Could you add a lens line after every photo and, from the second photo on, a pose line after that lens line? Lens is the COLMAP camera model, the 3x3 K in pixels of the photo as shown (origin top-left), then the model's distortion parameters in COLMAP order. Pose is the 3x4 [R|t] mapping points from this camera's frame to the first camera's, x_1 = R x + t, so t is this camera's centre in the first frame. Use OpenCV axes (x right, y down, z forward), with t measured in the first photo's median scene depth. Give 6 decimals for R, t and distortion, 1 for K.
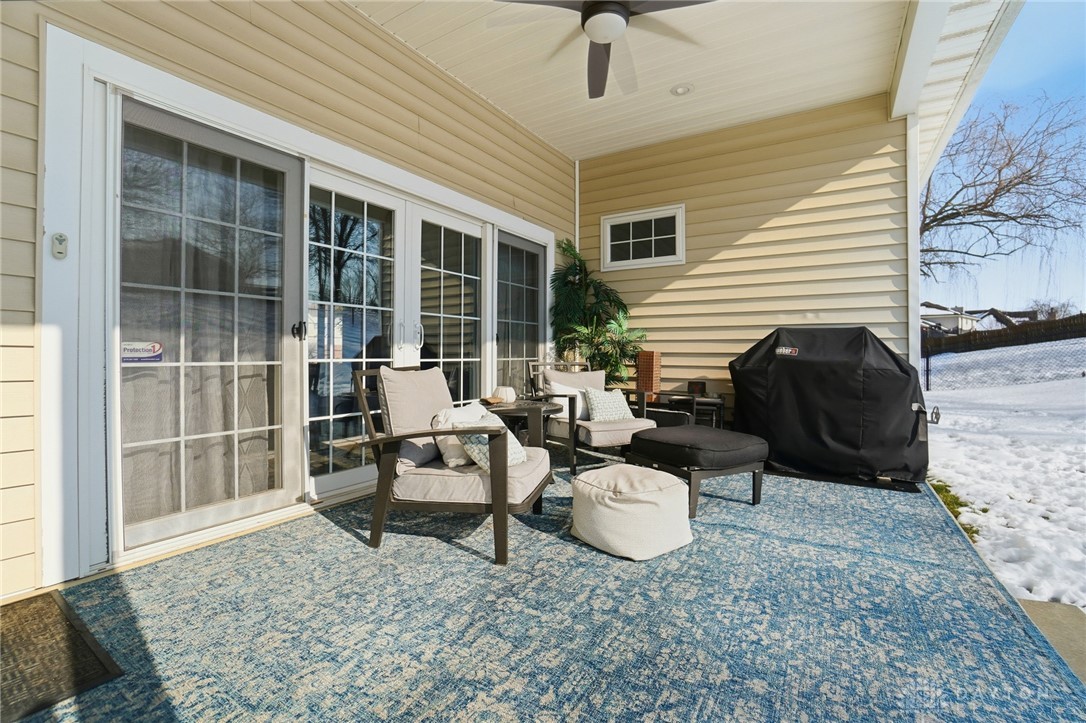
lens RADIAL K [[494.0, 0, 543.3], [0, 494.0, 358.1], [0, 0, 1]] dist [-0.046837, 0.015557]
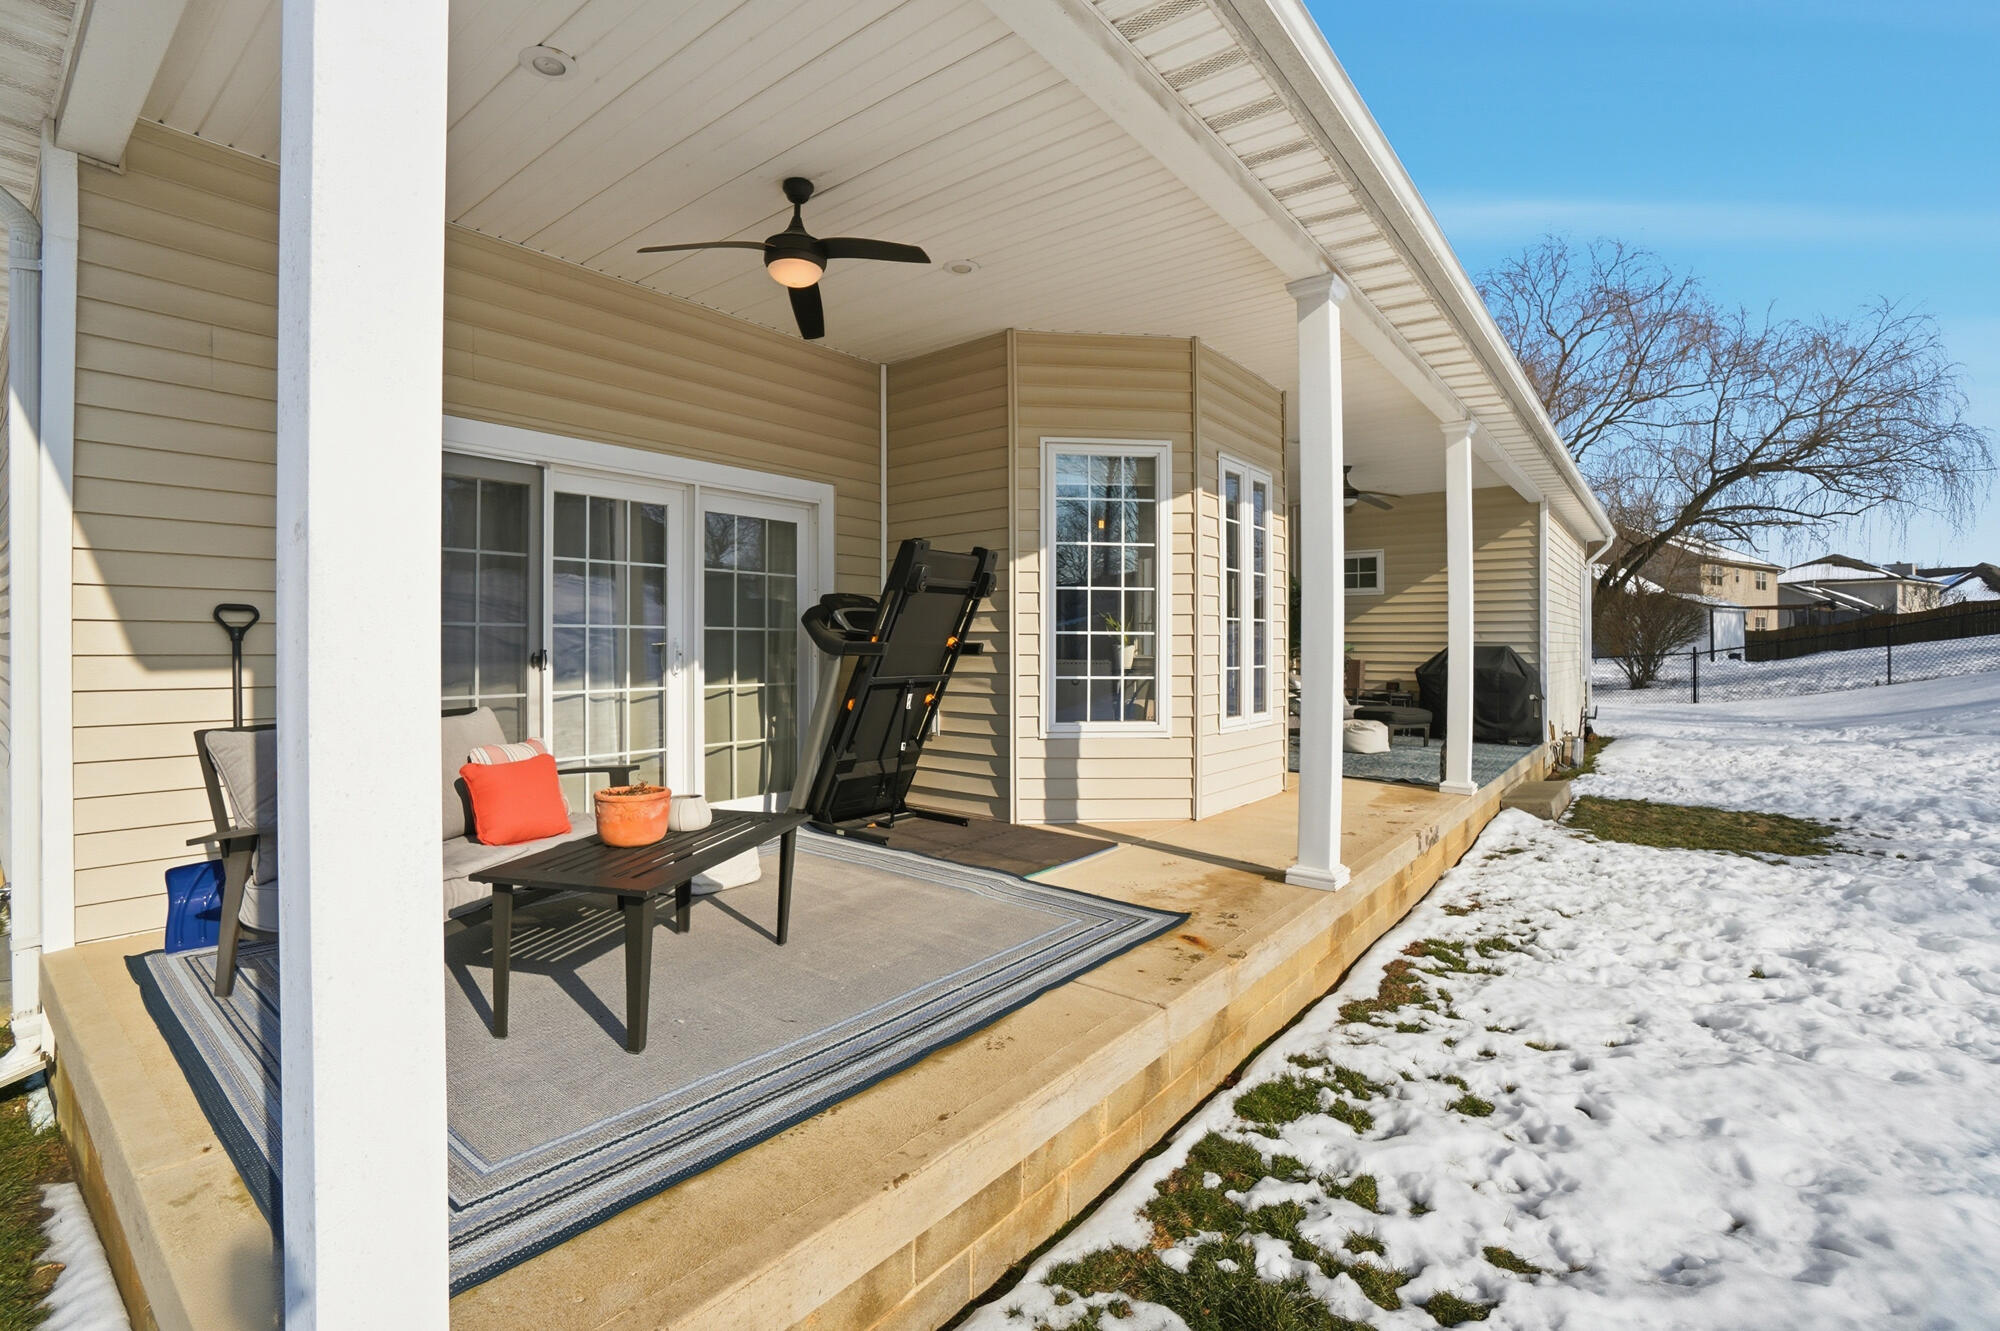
lens RADIAL K [[909.8, 0, 1000.3], [0, 909.8, 664.0], [0, 0, 1]] dist [-0.046837, 0.015557]
pose [[0.993900, -0.000274, -0.110284, -0.473956], [0.000844, 0.999987, 0.005121, -0.017356], [0.110281, -0.005183, 0.993887, -1.540932]]
